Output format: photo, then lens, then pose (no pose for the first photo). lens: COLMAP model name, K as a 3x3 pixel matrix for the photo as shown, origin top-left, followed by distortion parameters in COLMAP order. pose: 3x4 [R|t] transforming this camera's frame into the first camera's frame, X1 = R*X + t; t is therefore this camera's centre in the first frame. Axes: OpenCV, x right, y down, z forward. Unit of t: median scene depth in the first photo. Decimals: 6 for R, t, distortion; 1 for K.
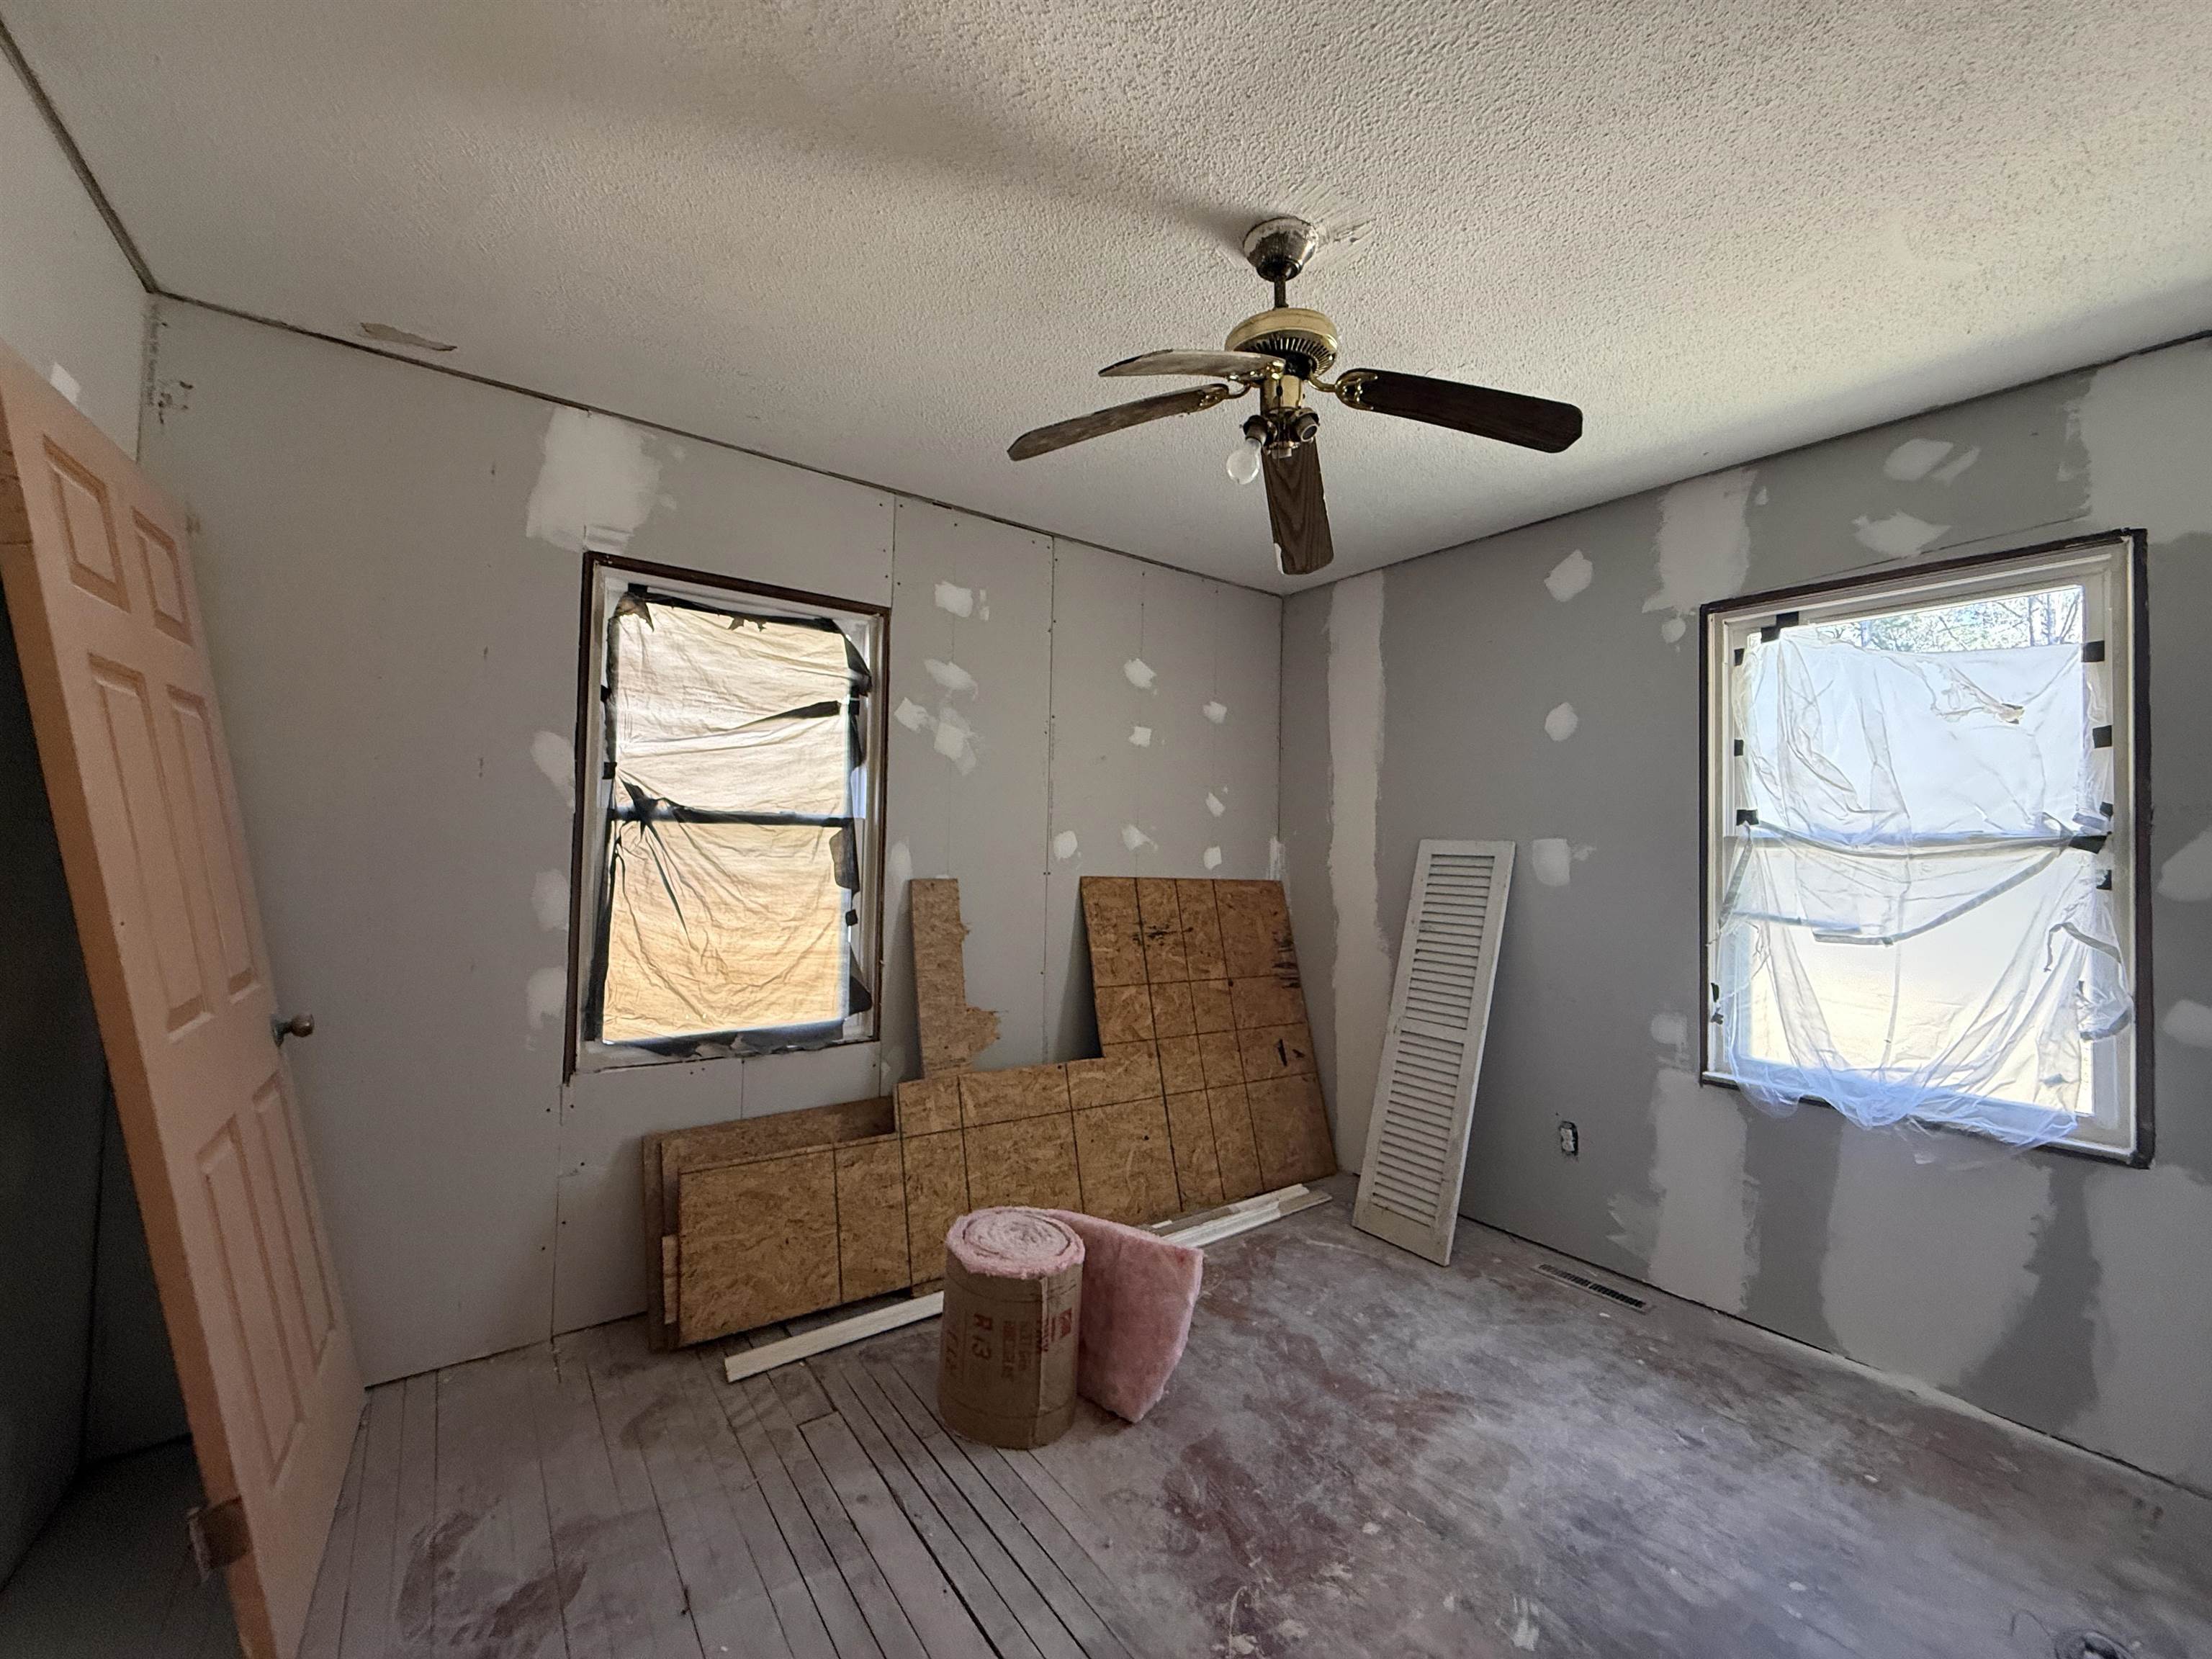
lens RADIAL K [[884.5, 0, 1101.1], [0, 884.5, 823.3], [0, 0, 1]] dist [-0.003690, -0.000094]
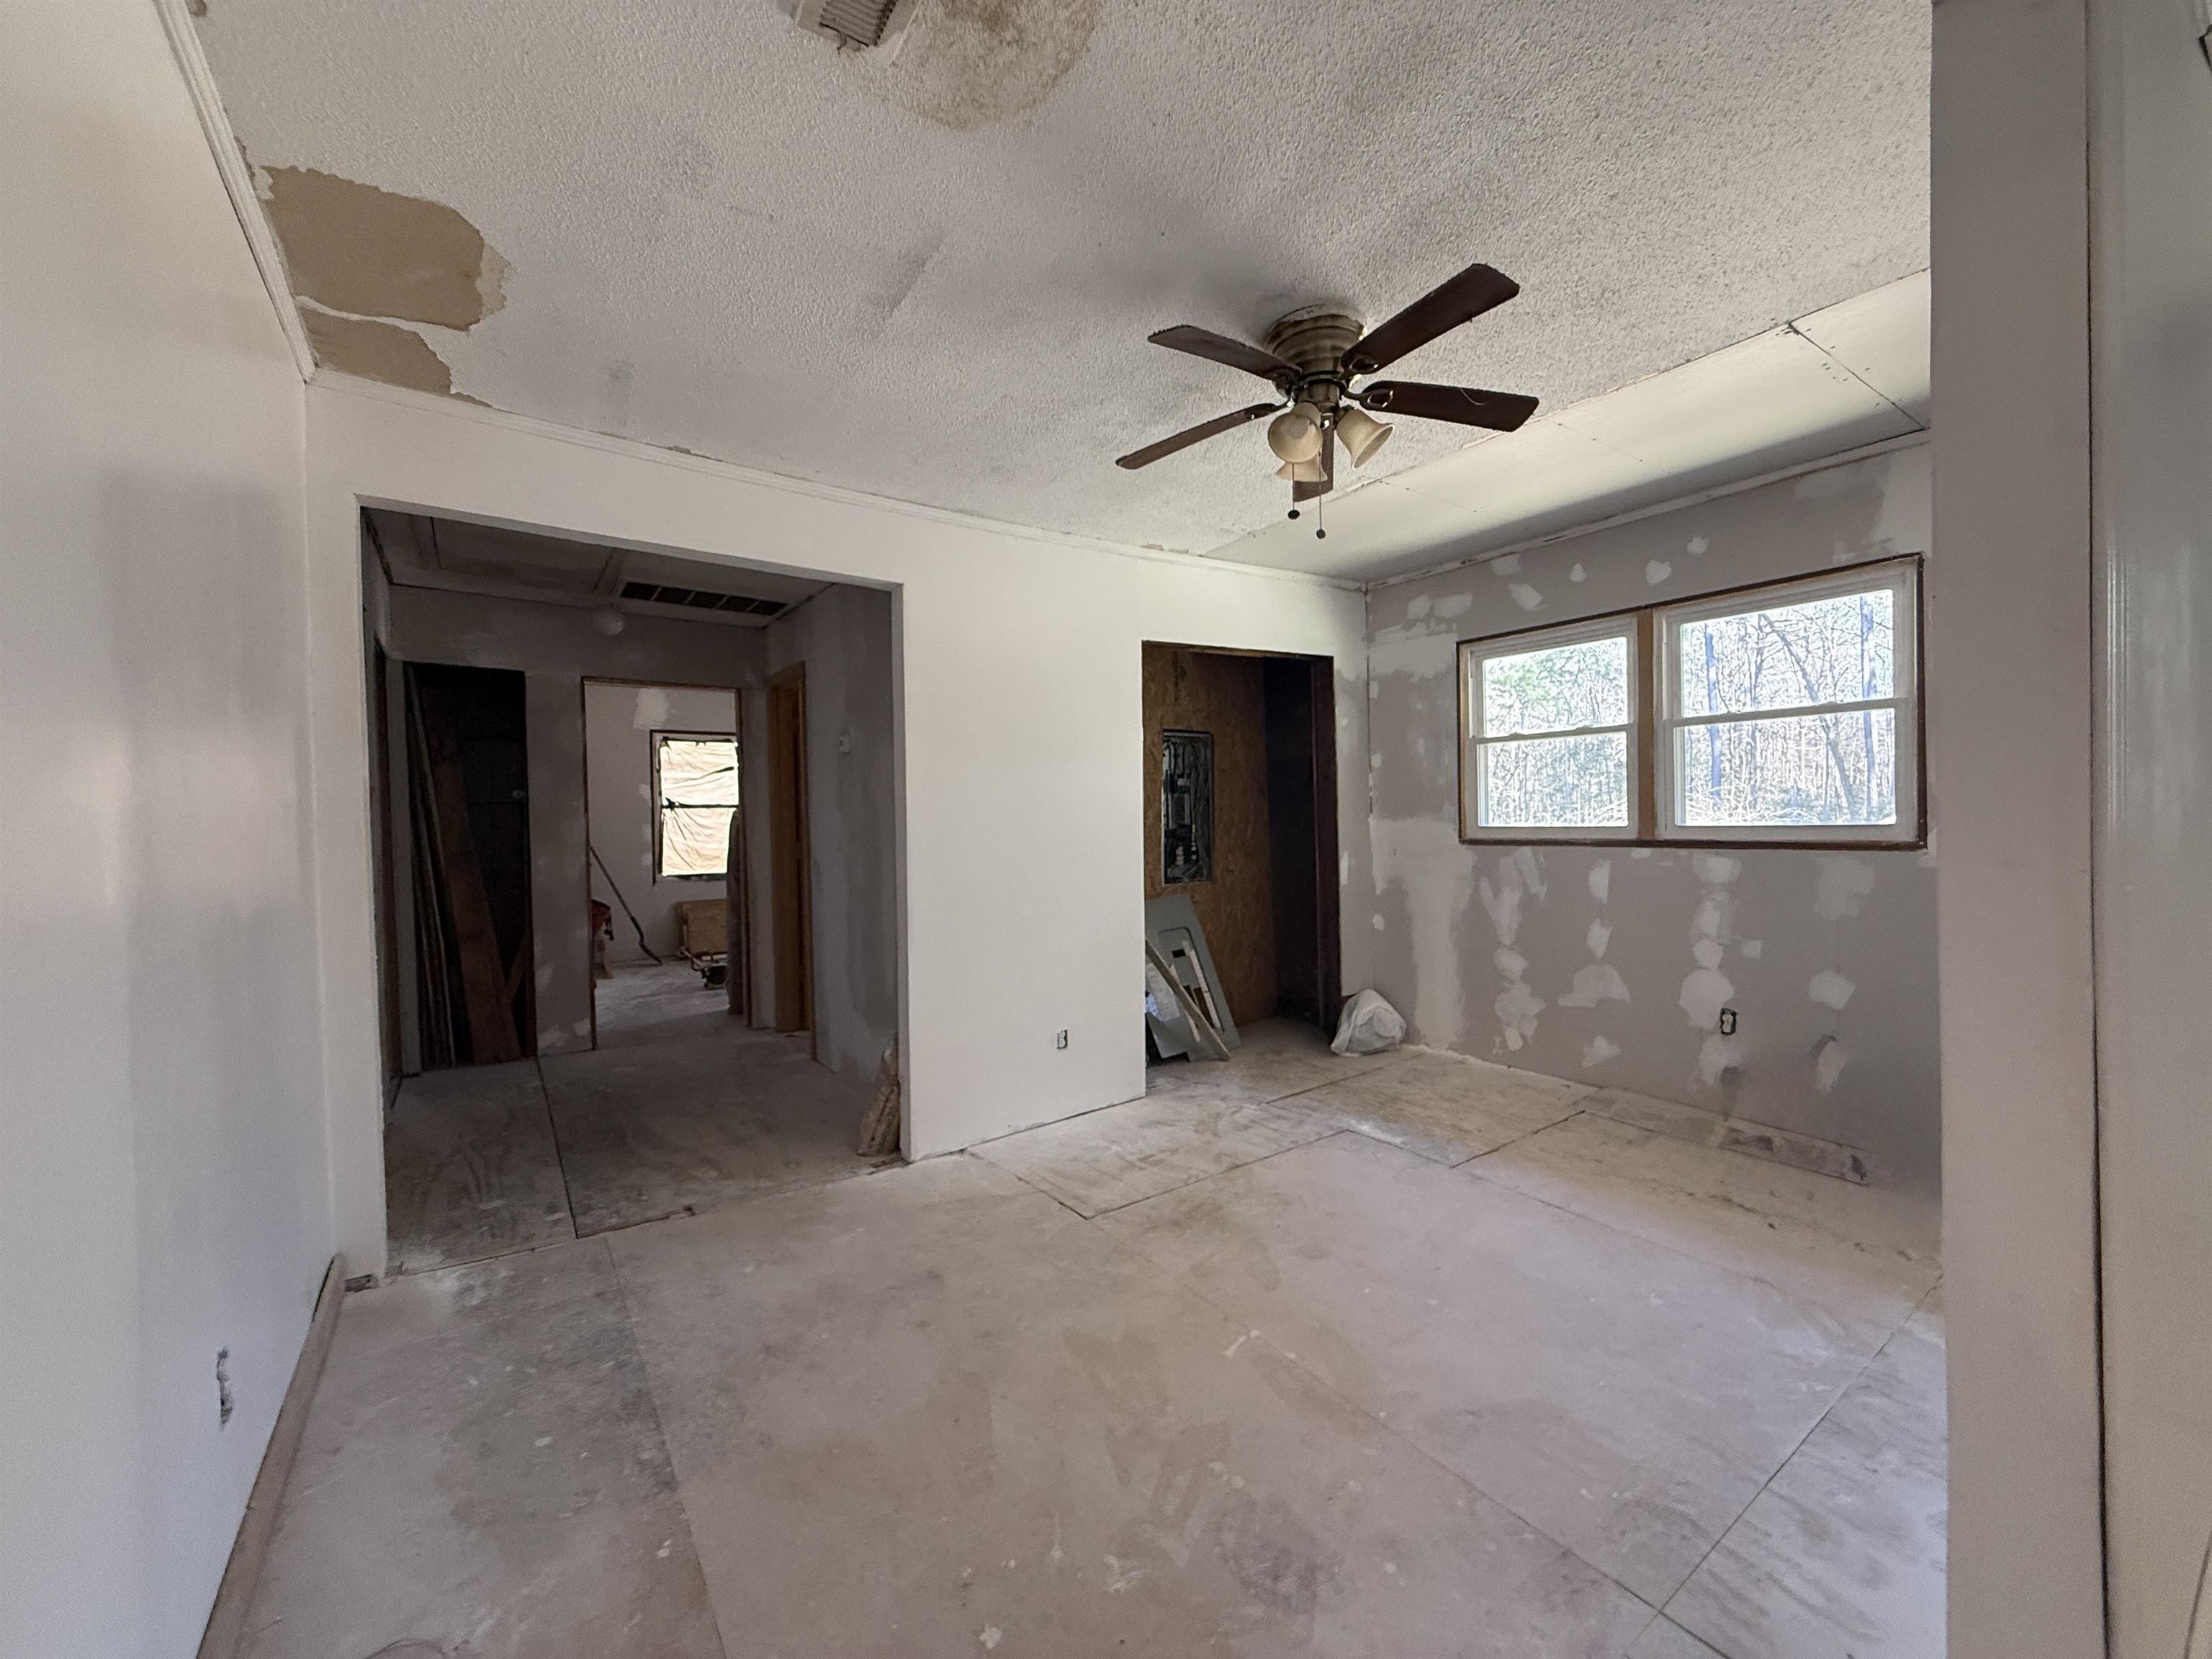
lens RADIAL K [[884.5, 0, 1093.7], [0, 884.5, 830.2], [0, 0, 1]] dist [-0.003690, -0.000094]
pose [[0.998529, -0.042115, -0.034159, 1.164818], [0.043138, 0.998625, 0.029791, 0.048133], [0.032858, -0.031221, 0.998972, -2.243964]]
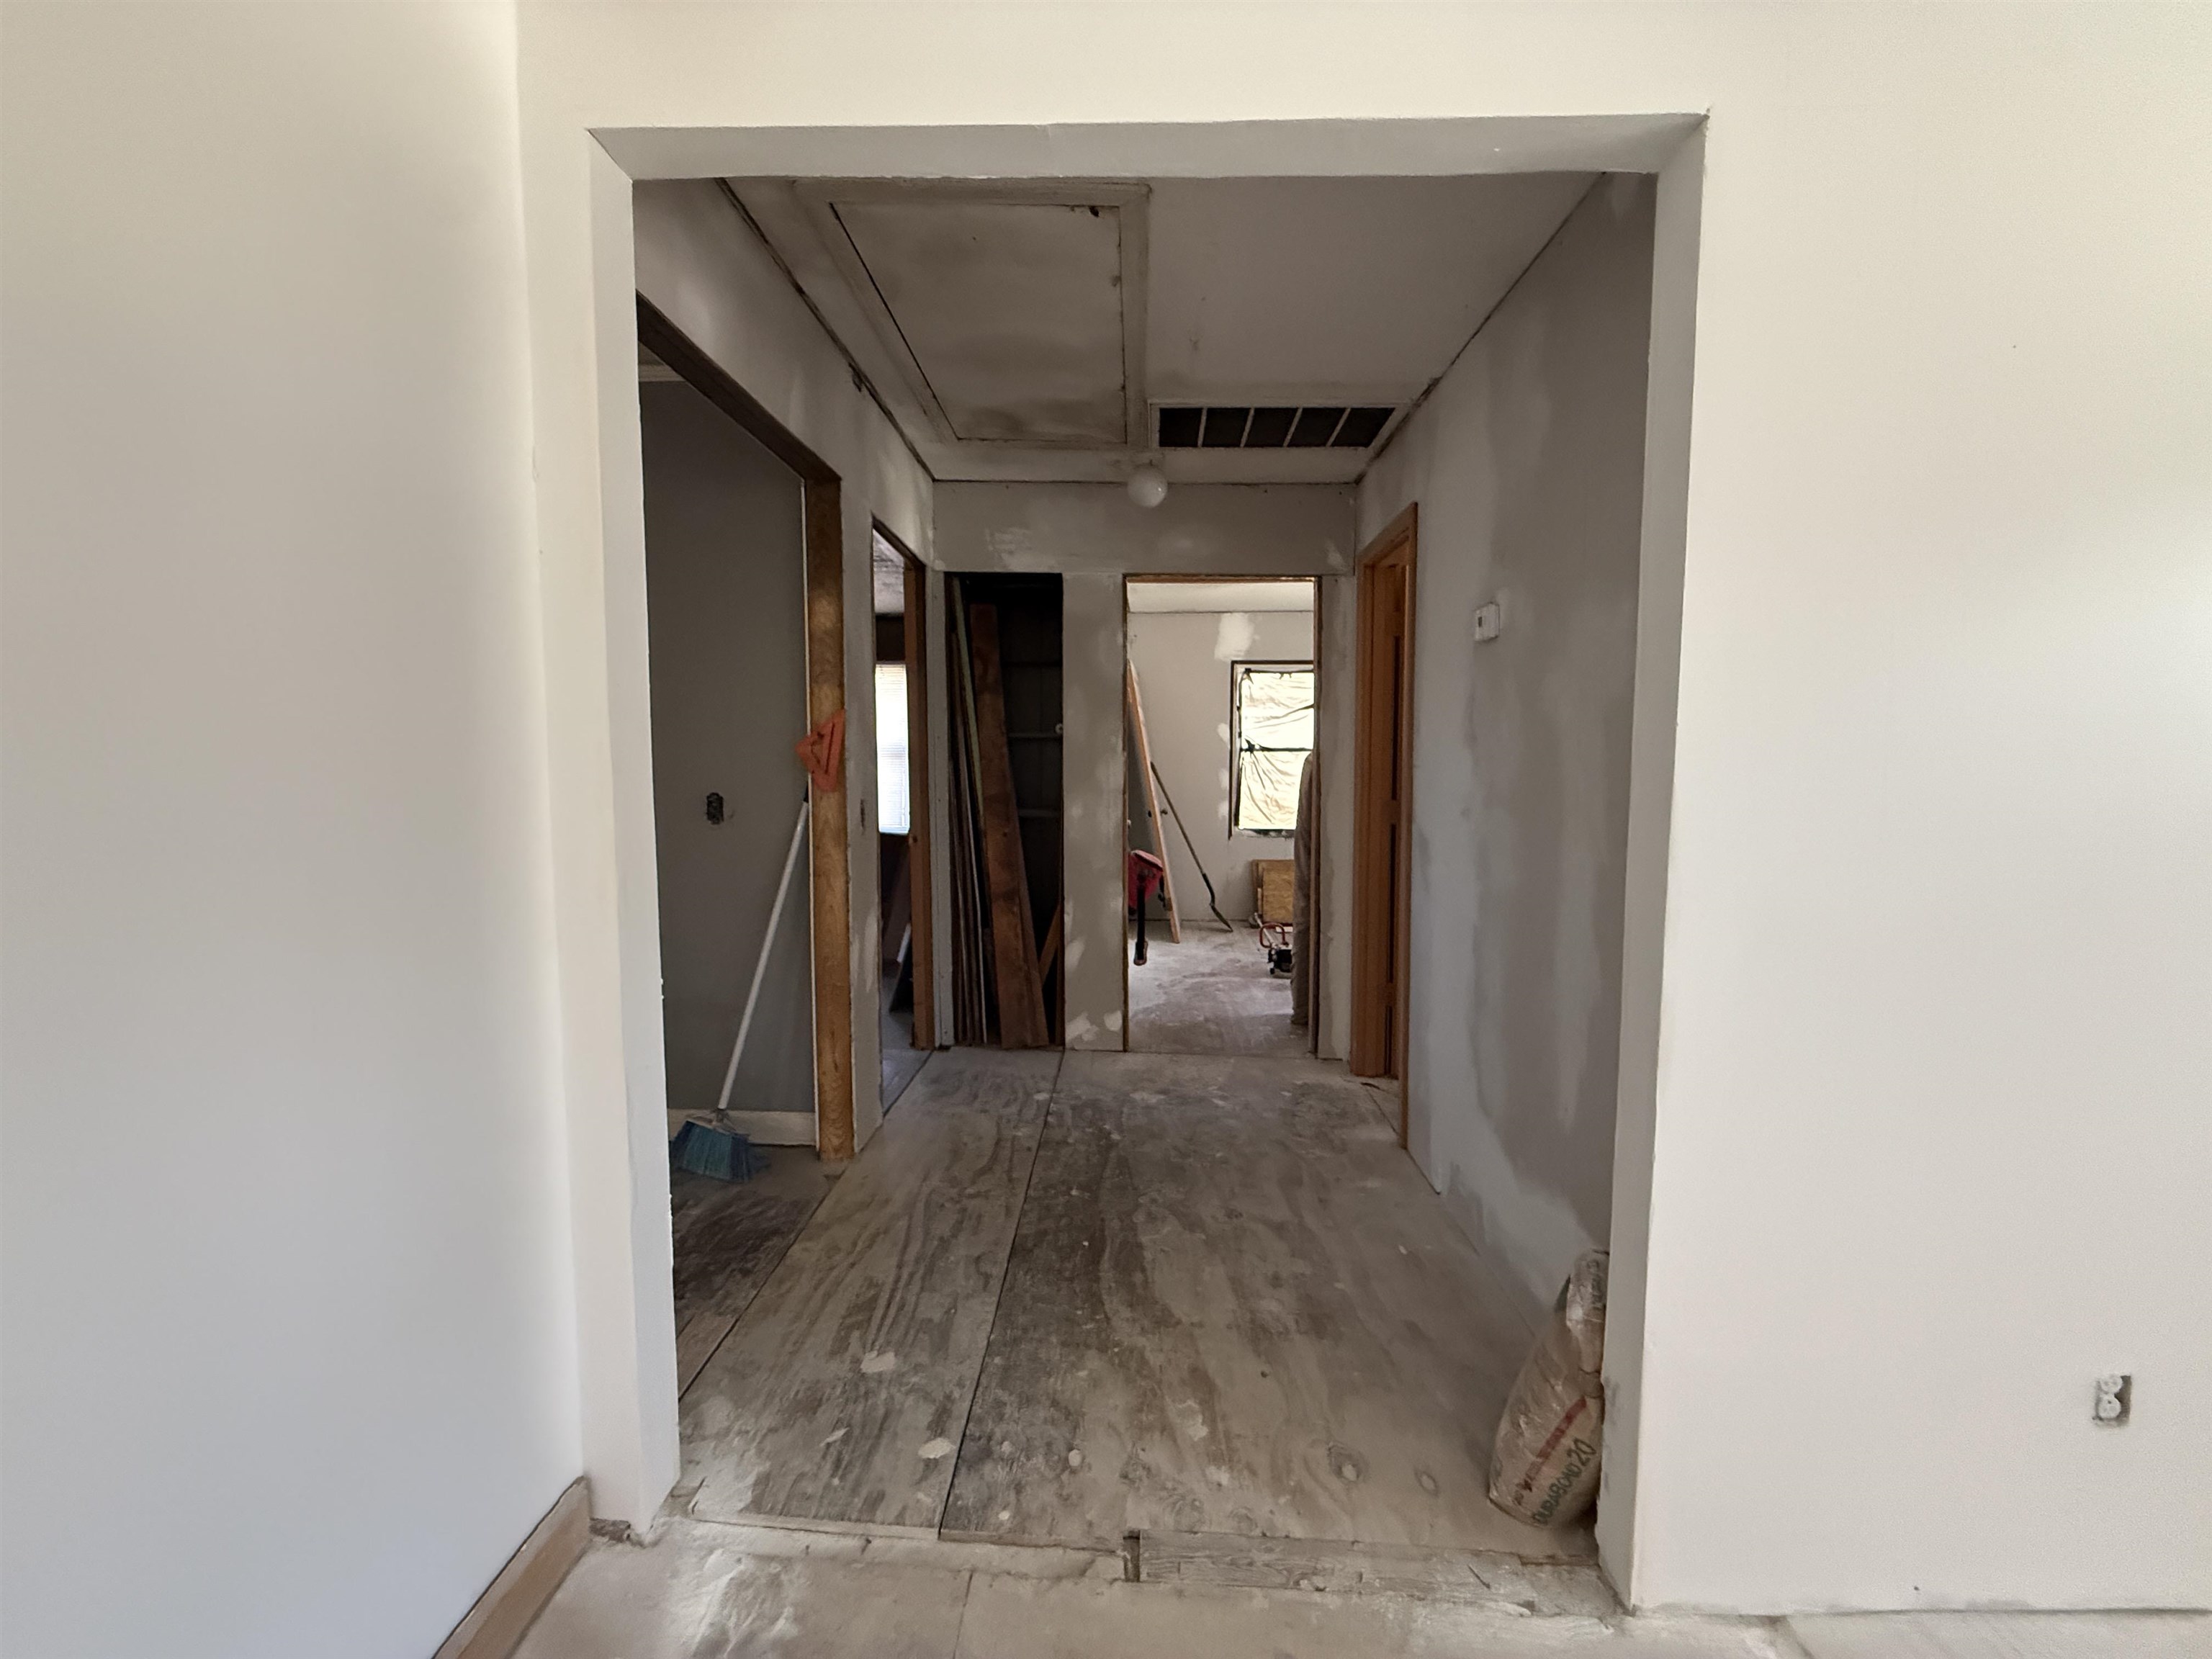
lens RADIAL K [[884.5, 0, 1103.1], [0, 884.5, 827.1], [0, 0, 1]] dist [-0.003690, -0.000094]
pose [[0.779366, 0.016620, -0.626348, 0.906154], [0.026636, 0.997866, 0.059621, 0.057372], [0.626002, -0.063150, 0.777260, -1.539944]]
